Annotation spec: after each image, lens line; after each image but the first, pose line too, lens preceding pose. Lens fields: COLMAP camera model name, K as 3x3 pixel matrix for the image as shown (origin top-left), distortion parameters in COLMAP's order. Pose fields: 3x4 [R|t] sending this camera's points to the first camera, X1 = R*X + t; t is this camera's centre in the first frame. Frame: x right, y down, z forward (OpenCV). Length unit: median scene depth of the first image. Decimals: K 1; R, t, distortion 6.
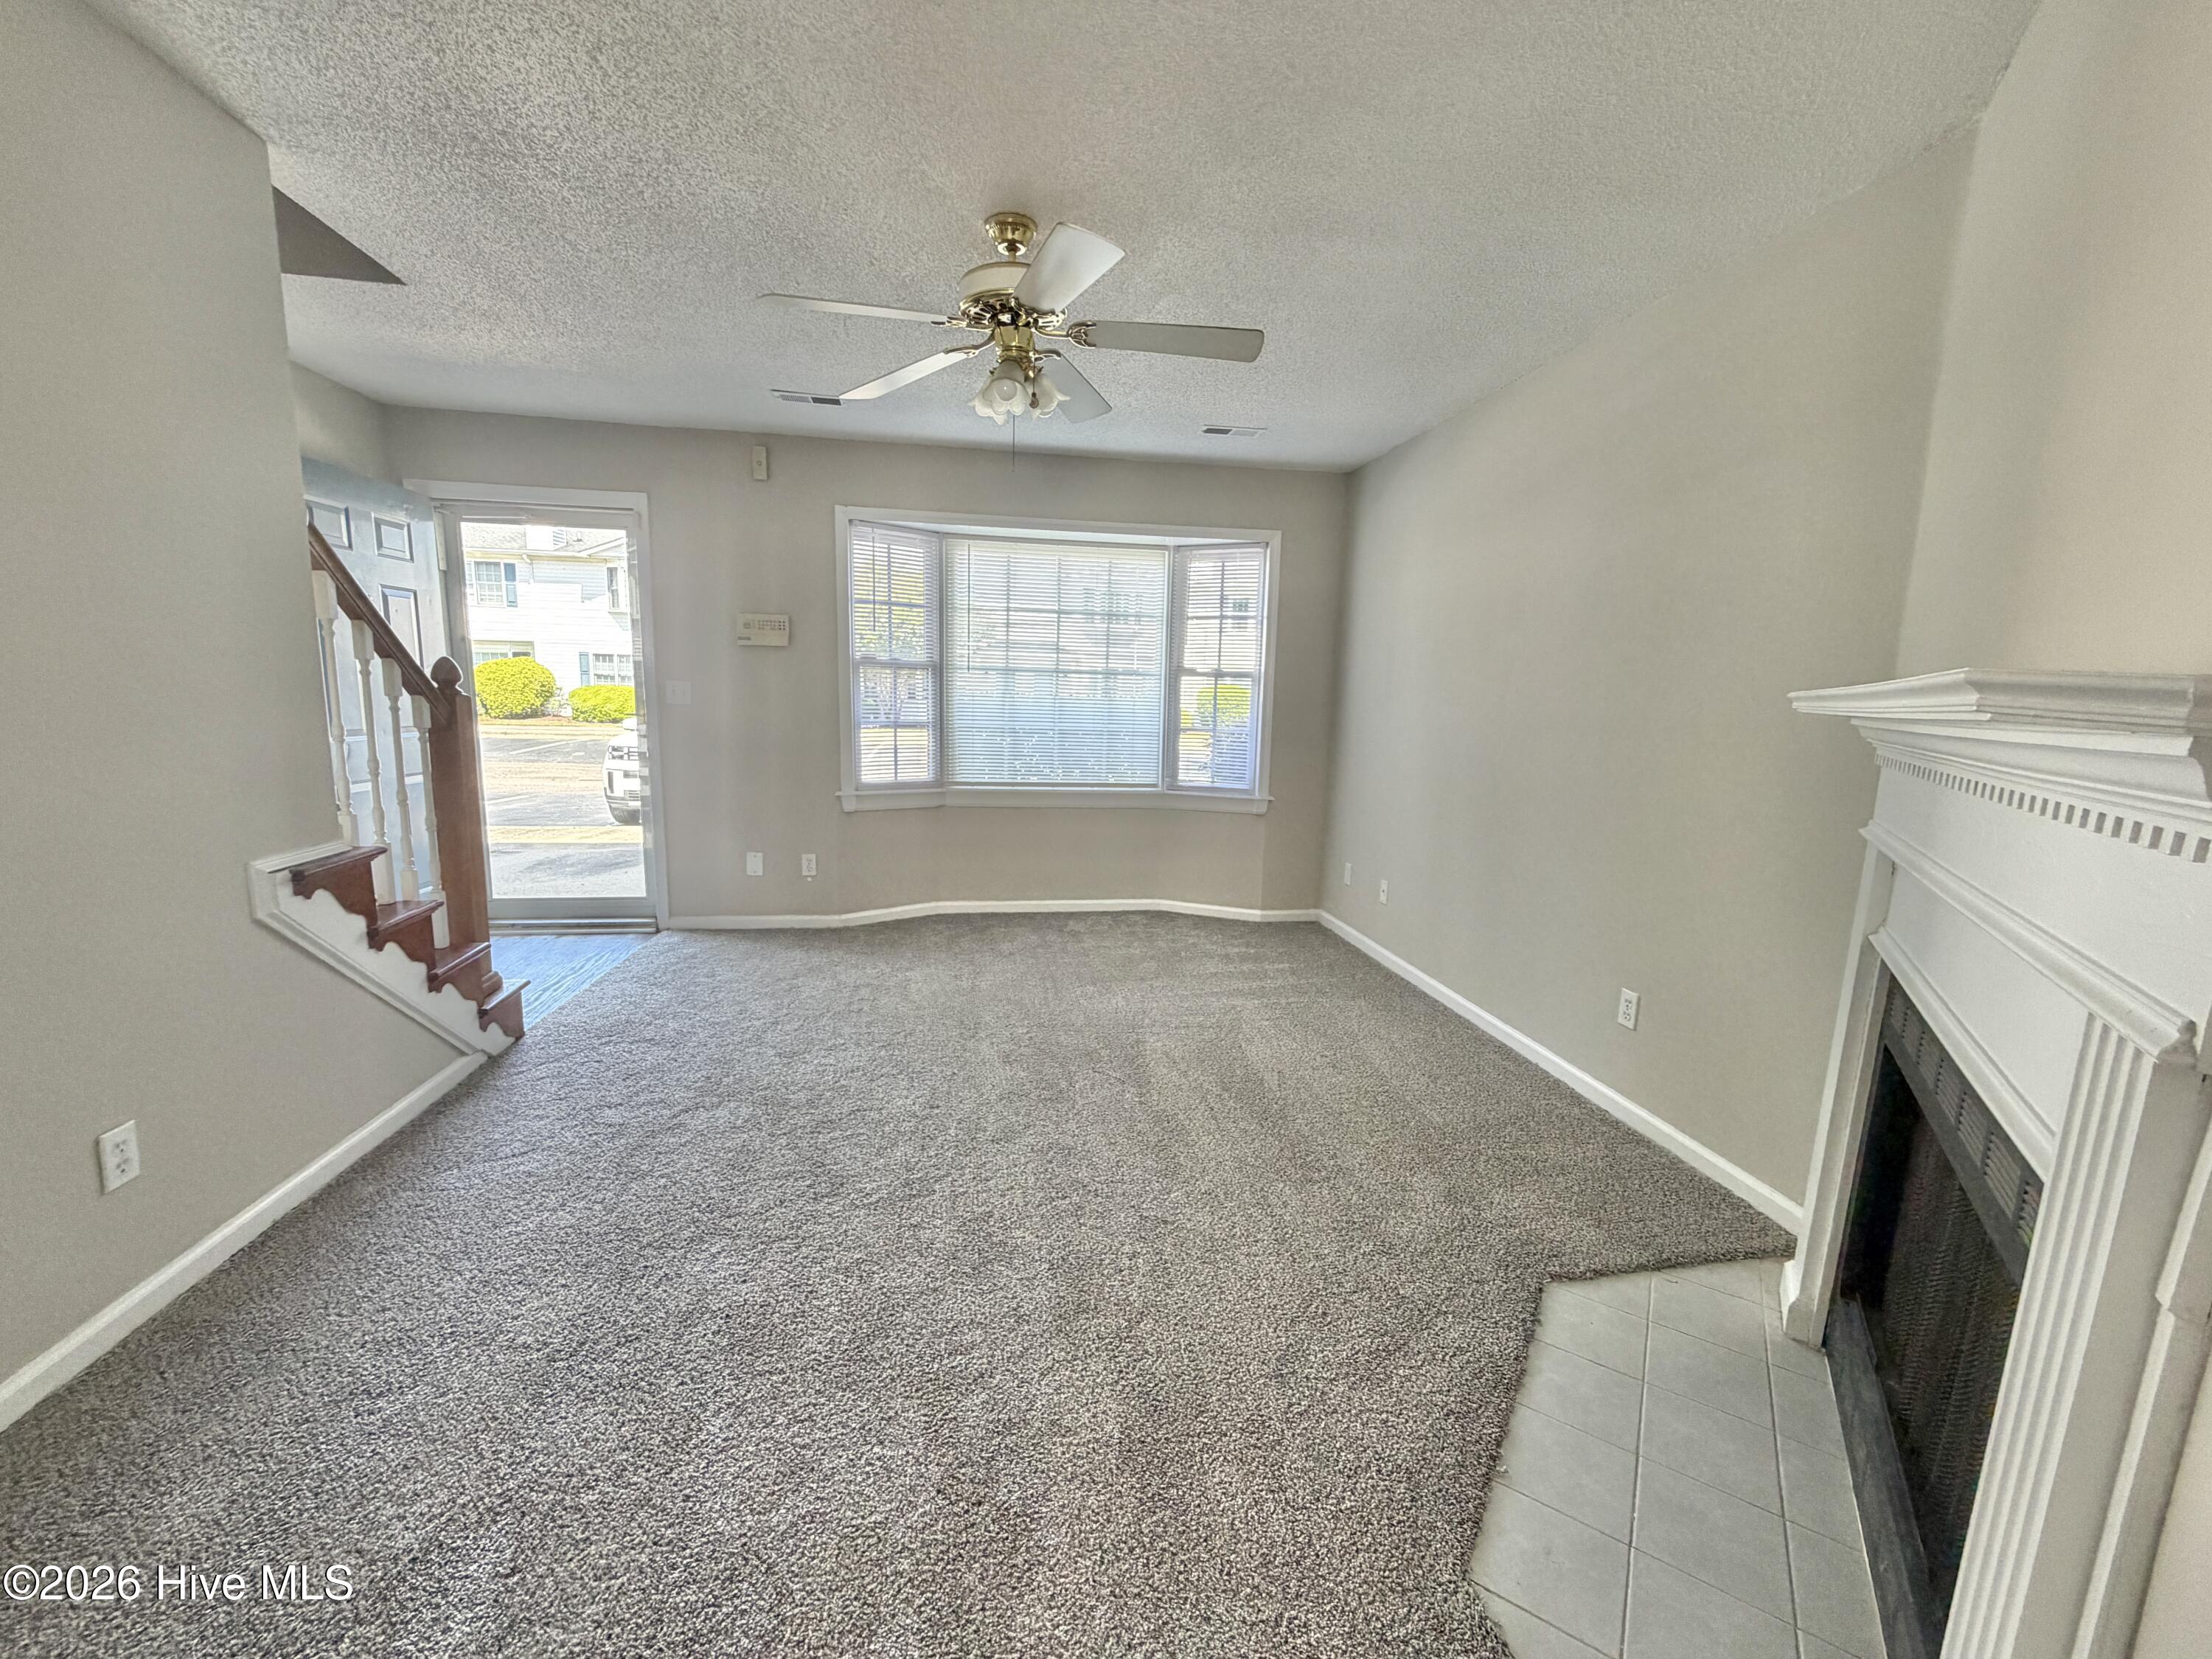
lens RADIAL K [[884.8, 0, 1091.6], [0, 884.8, 827.7], [0, 0, 1]] dist [0.002844, 0.000256]
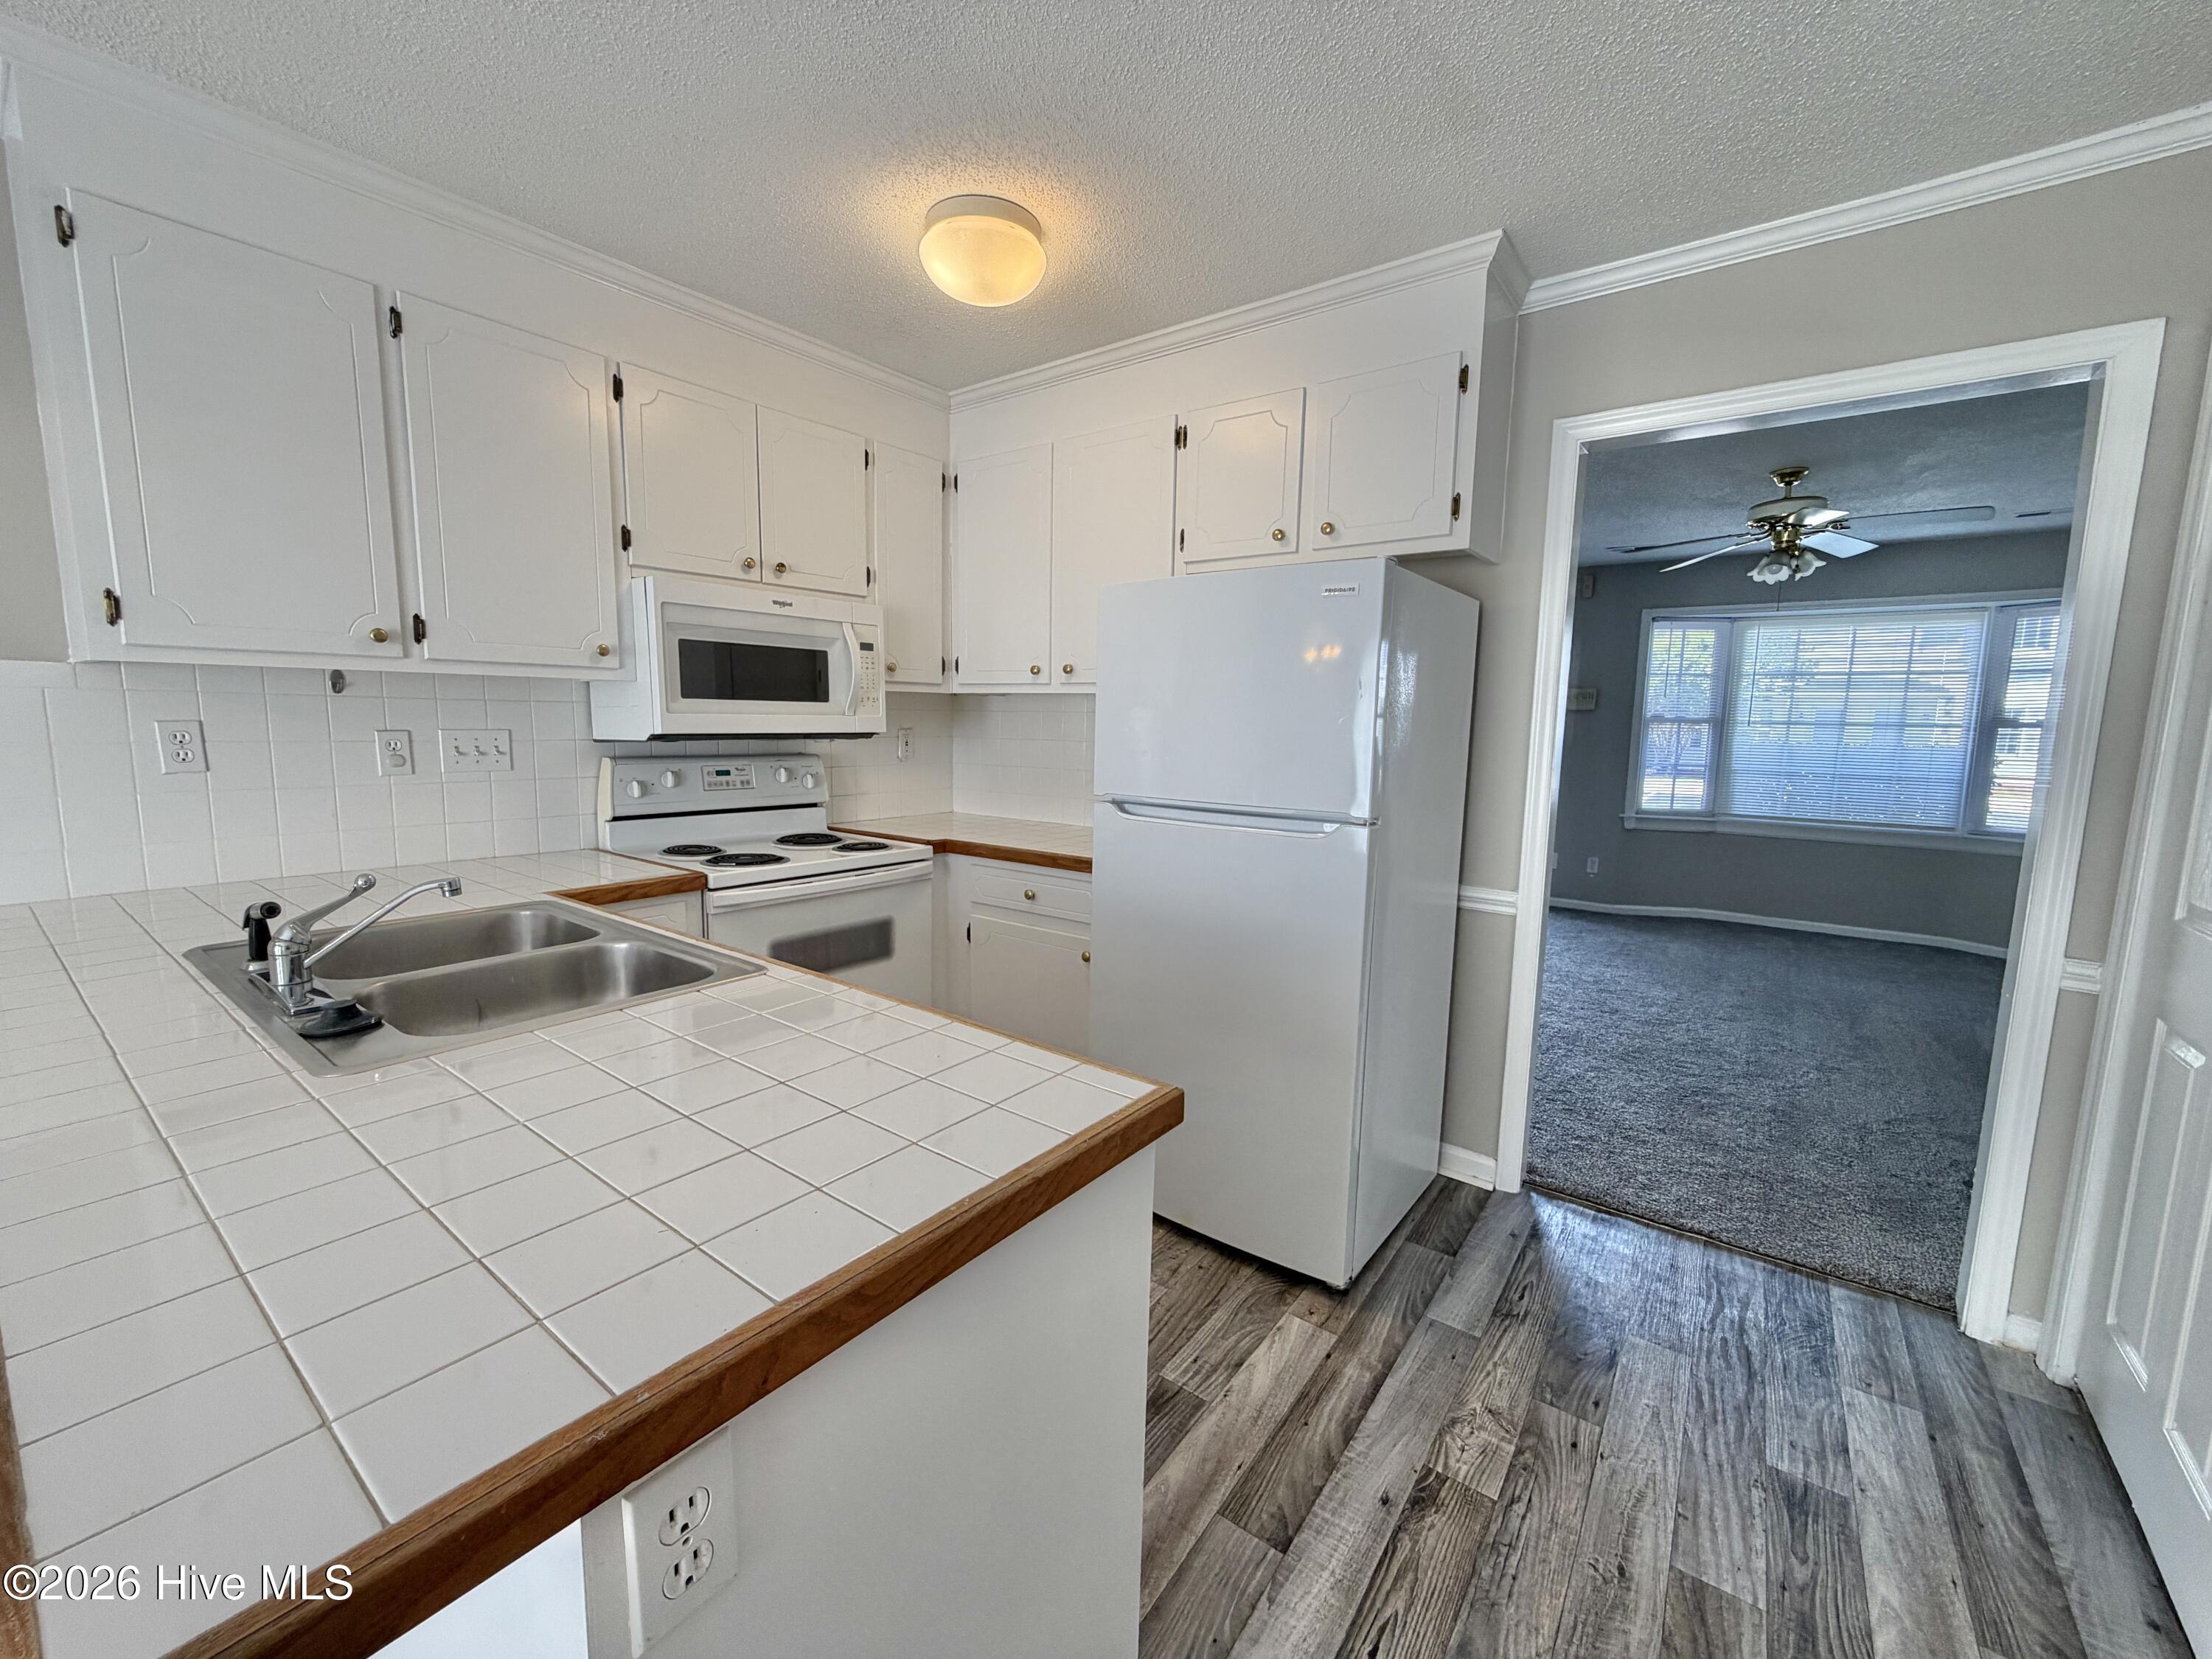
lens RADIAL K [[884.8, 0, 1100.1], [0, 884.8, 821.3], [0, 0, 1]] dist [0.002844, 0.000256]
pose [[0.704270, 0.072489, -0.706222, 0.109823], [-0.111729, 0.993694, -0.009423, 0.071415], [0.701086, 0.085542, 0.707928, -0.515824]]
